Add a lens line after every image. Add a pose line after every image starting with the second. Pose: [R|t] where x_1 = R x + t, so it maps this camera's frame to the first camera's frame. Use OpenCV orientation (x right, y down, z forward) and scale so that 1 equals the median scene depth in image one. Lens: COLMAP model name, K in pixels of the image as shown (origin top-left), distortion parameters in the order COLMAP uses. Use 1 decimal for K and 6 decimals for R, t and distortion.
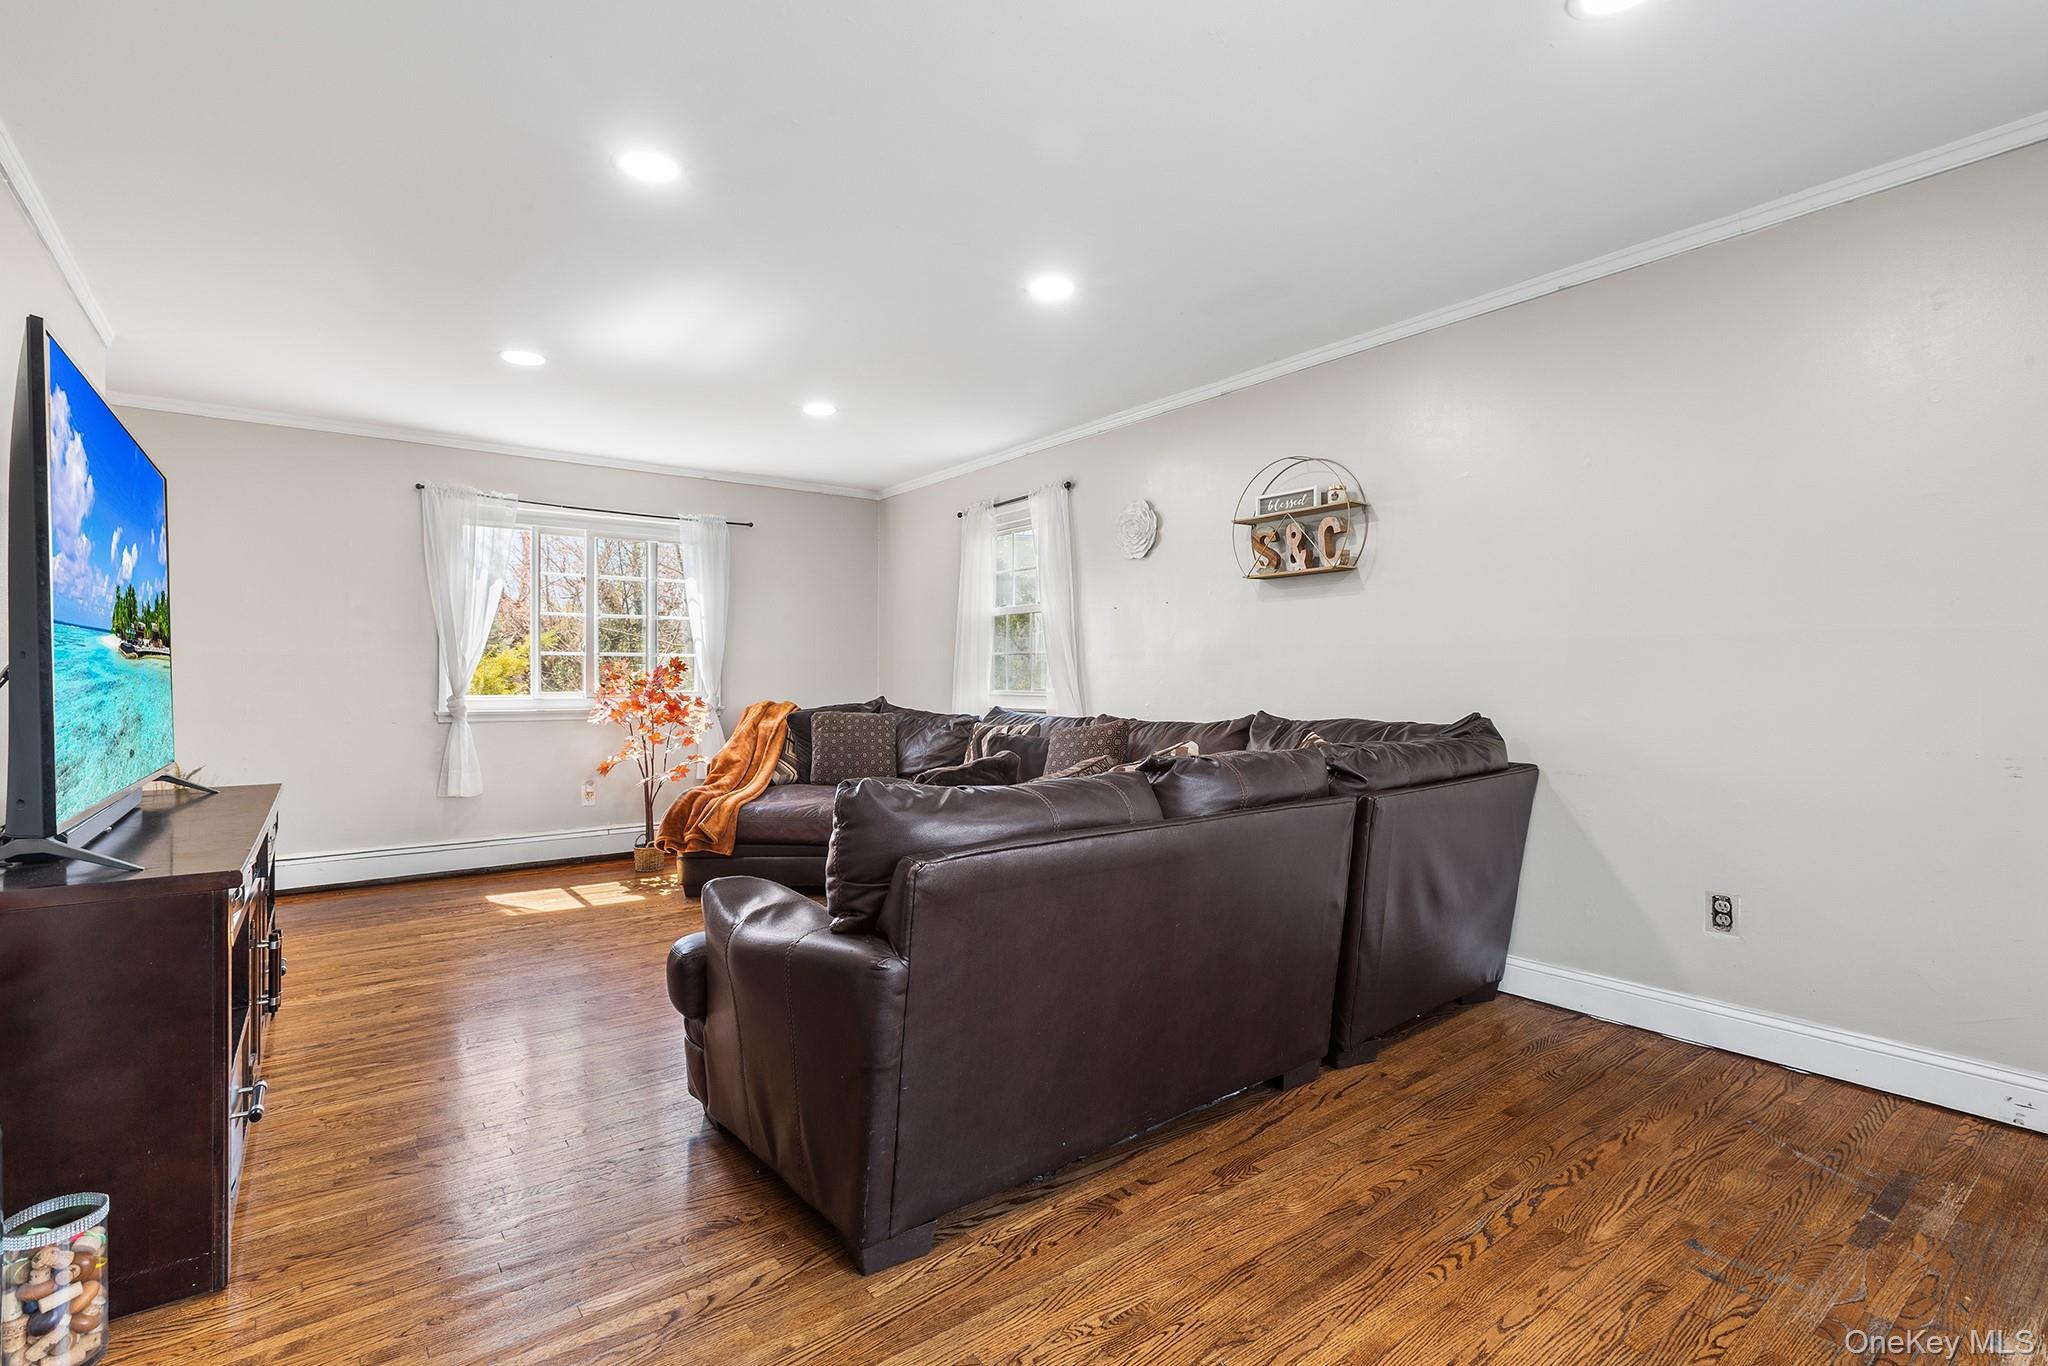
lens RADIAL K [[943.2, 0, 1017.5], [0, 943.2, 679.7], [0, 0, 1]] dist [0.000505, 0.000466]
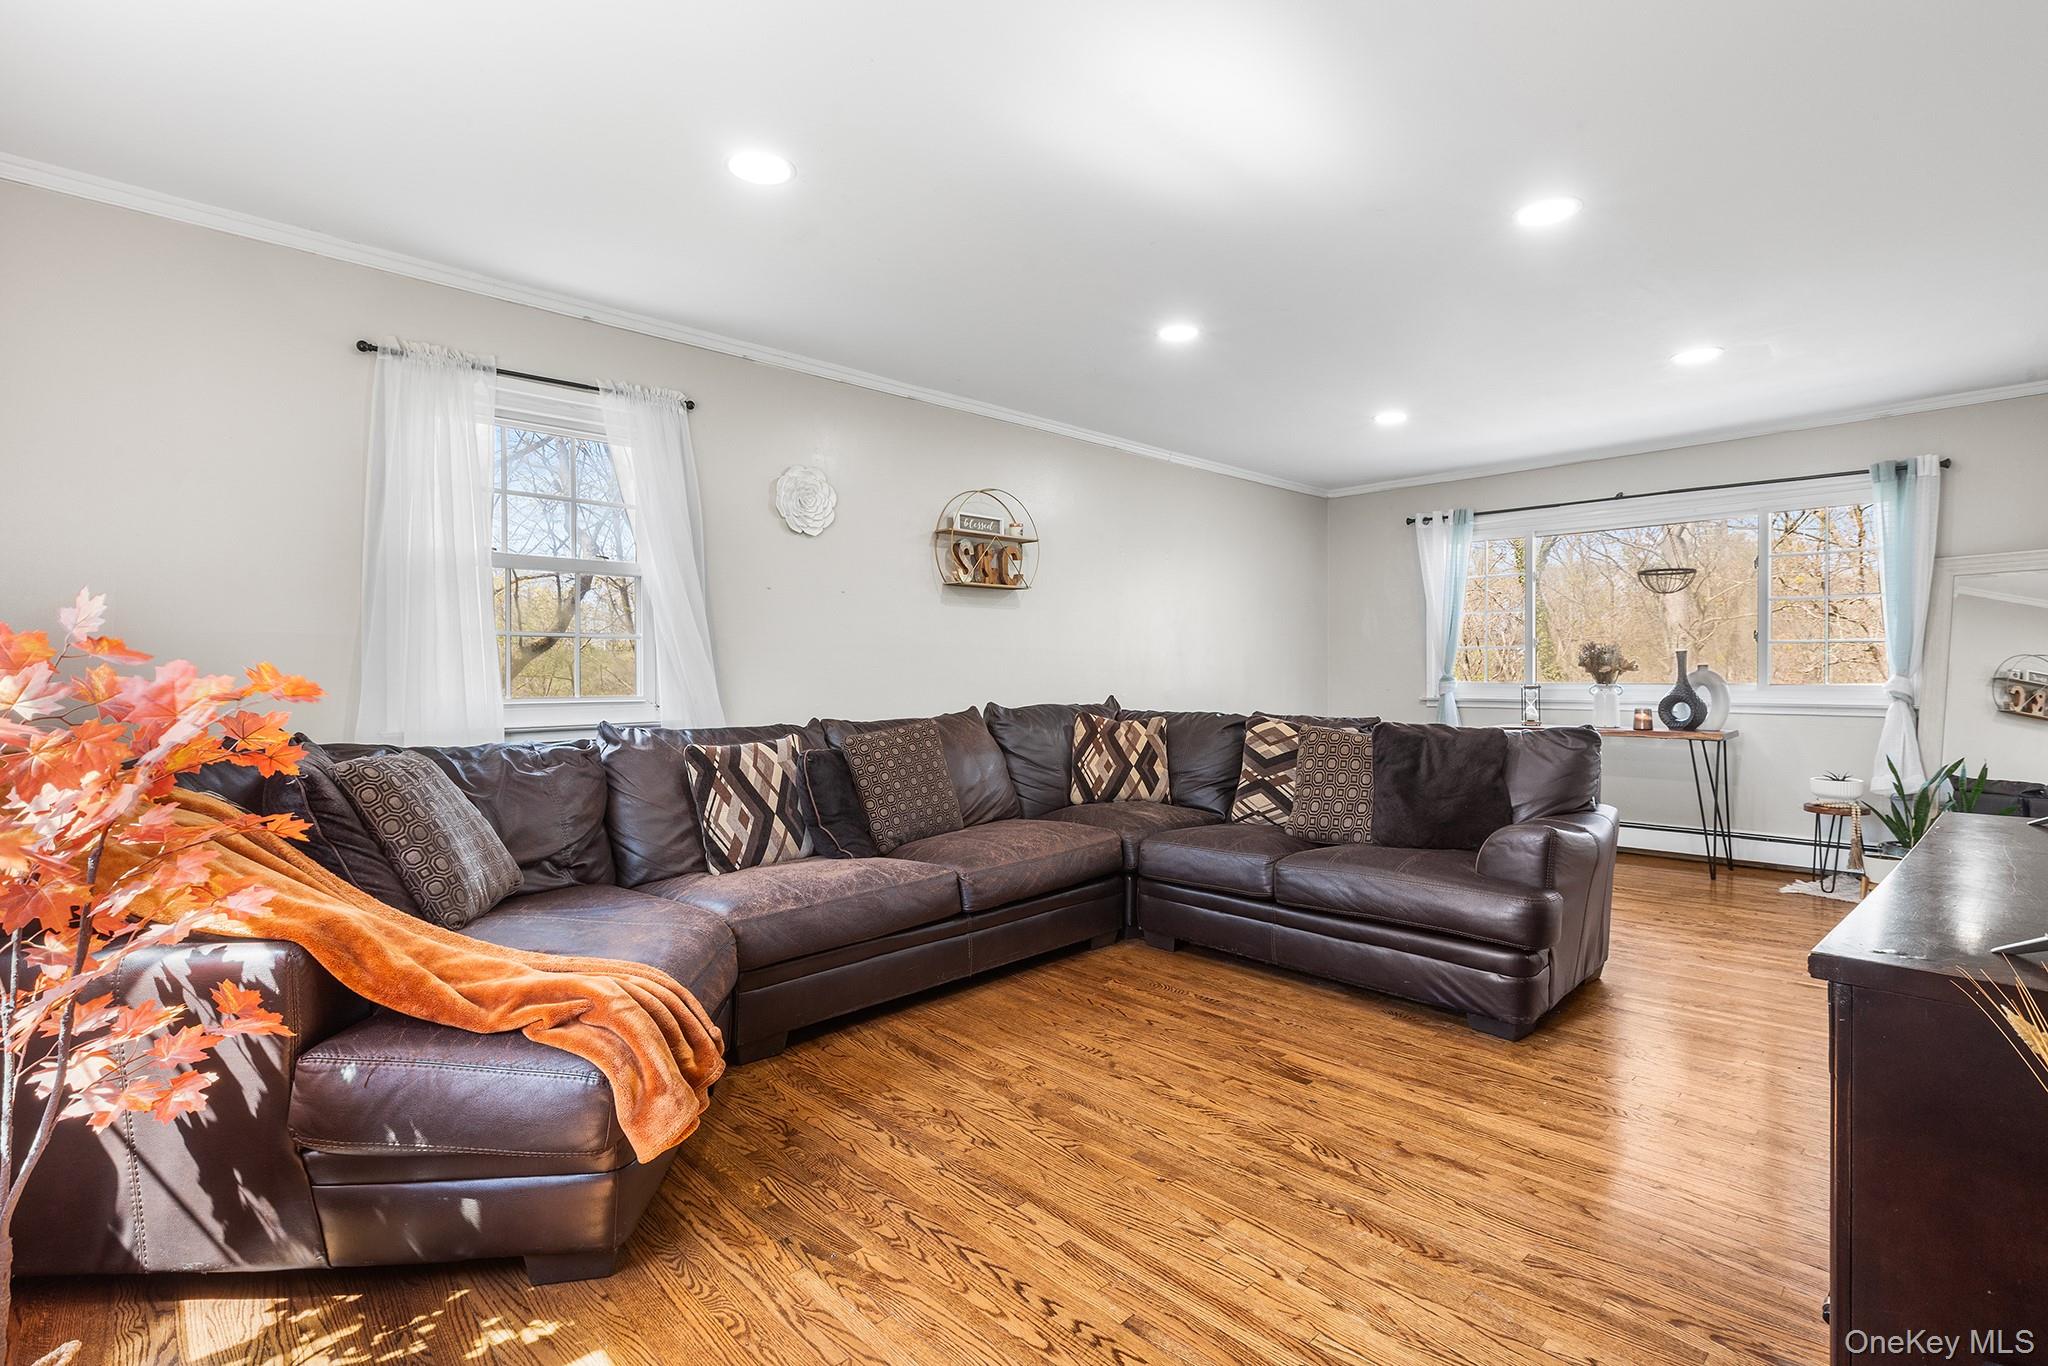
lens RADIAL K [[943.2, 0, 1018.4], [0, 943.2, 682.1], [0, 0, 1]] dist [0.000505, 0.000466]
pose [[-0.101069, -0.009070, 0.994838, -0.896791], [0.006495, 0.999931, 0.009776, -0.002482], [-0.994858, 0.007450, -0.101004, 1.083064]]
